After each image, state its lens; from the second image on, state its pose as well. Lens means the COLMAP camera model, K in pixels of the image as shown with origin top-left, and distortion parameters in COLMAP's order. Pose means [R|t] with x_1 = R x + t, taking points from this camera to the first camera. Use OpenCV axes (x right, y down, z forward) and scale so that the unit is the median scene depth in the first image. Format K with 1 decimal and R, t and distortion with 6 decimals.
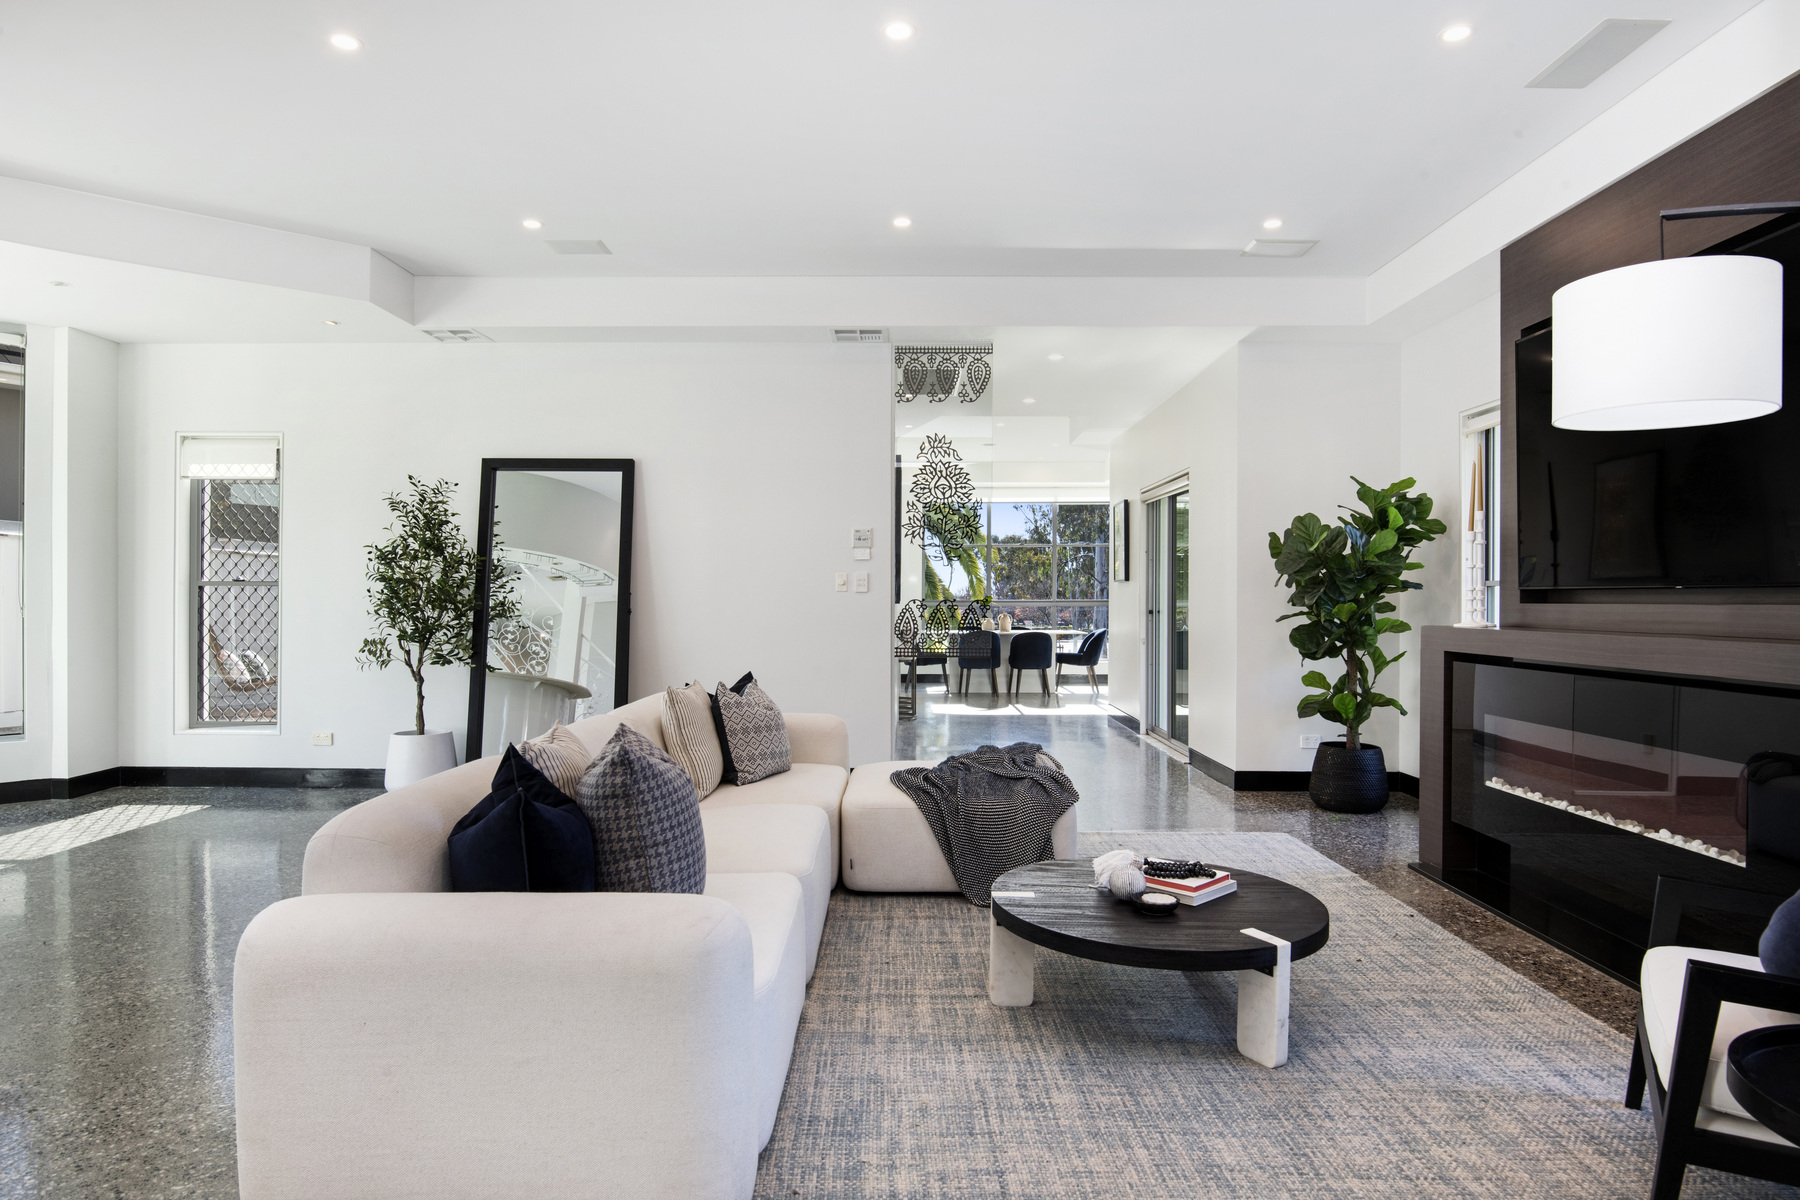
lens RADIAL K [[1001.5, 0, 900.3], [0, 1001.5, 605.7], [0, 0, 1]] dist [0.004214, 0.000289]
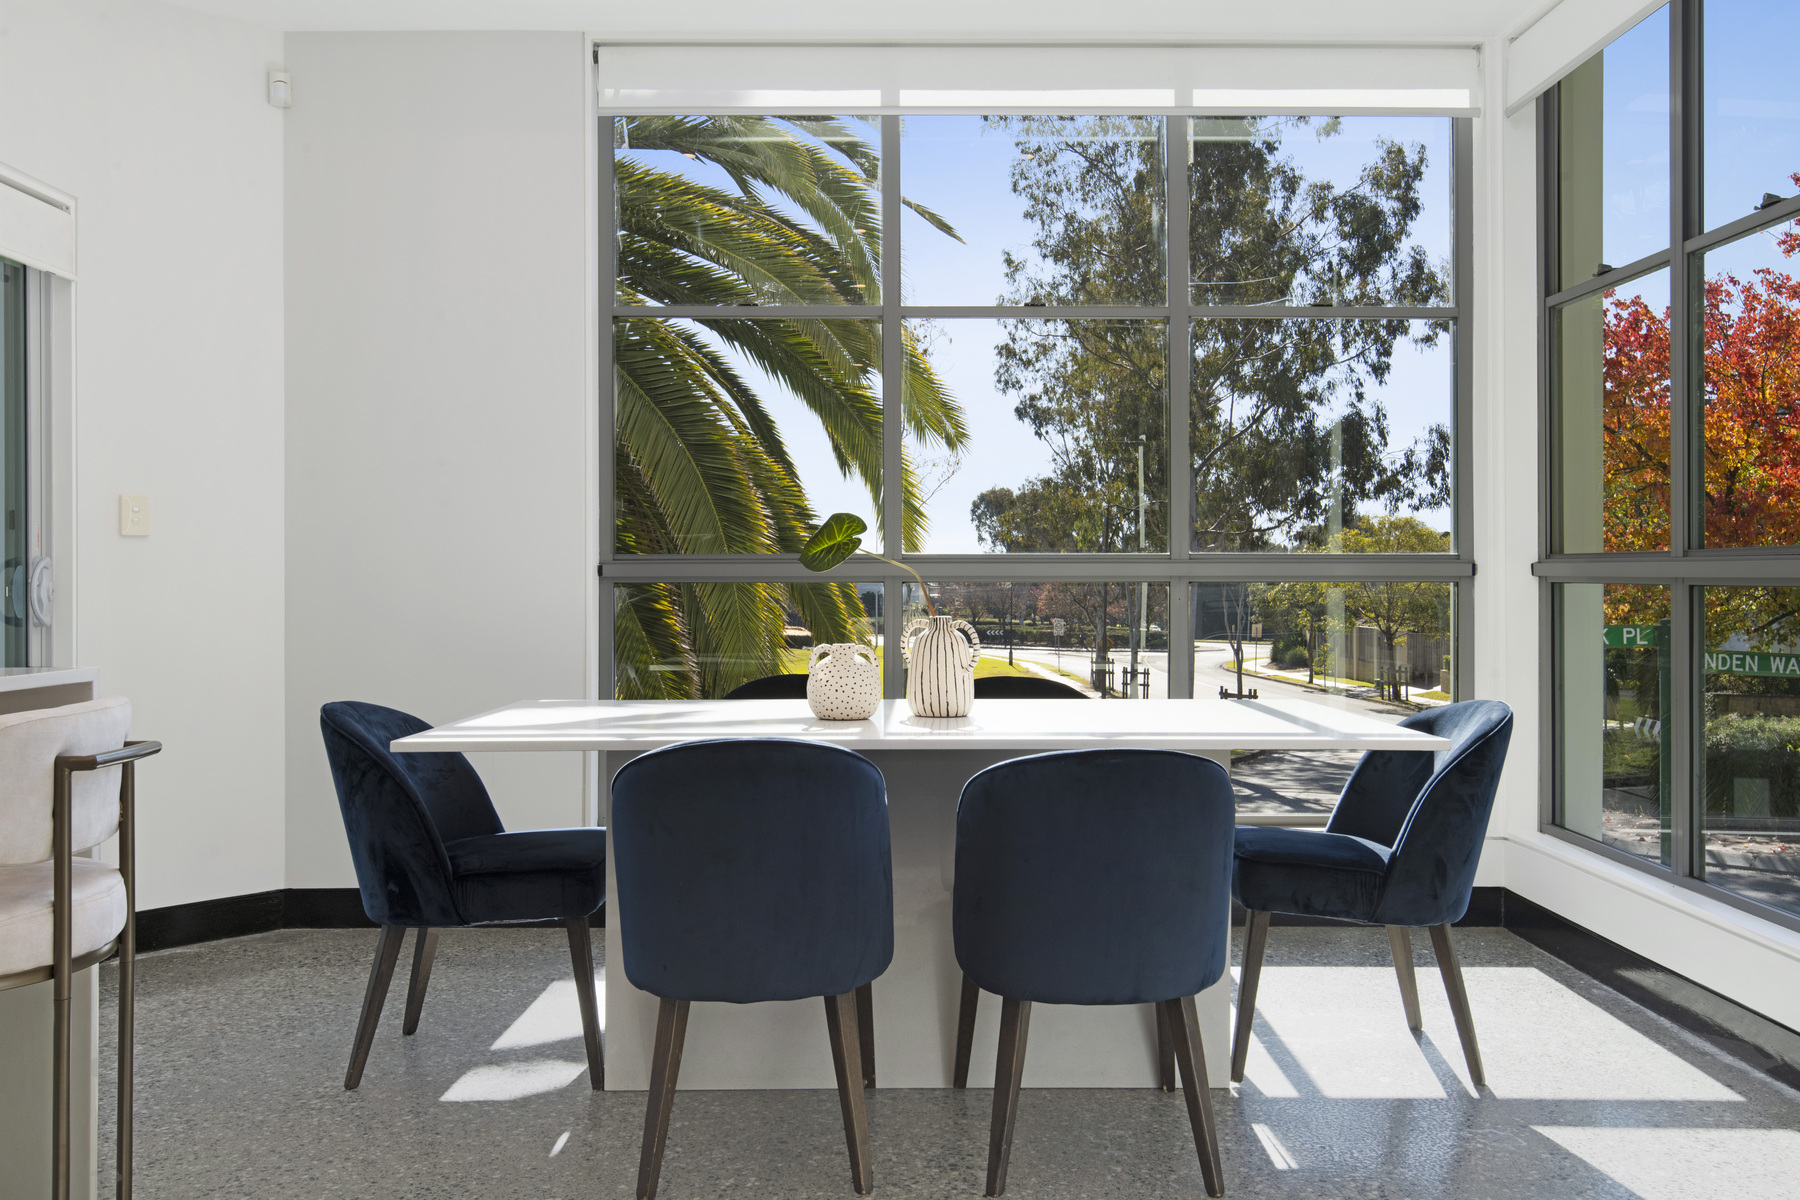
lens RADIAL K [[1479.1, 0, 896.3], [0, 1479.1, 592.9], [0, 0, 1]] dist [-0.001334, -0.000209]
pose [[0.999687, -0.007461, 0.023896, 0.096361], [0.007474, 0.999972, -0.000455, 0.004512], [-0.023892, 0.000634, 0.999714, 0.779046]]
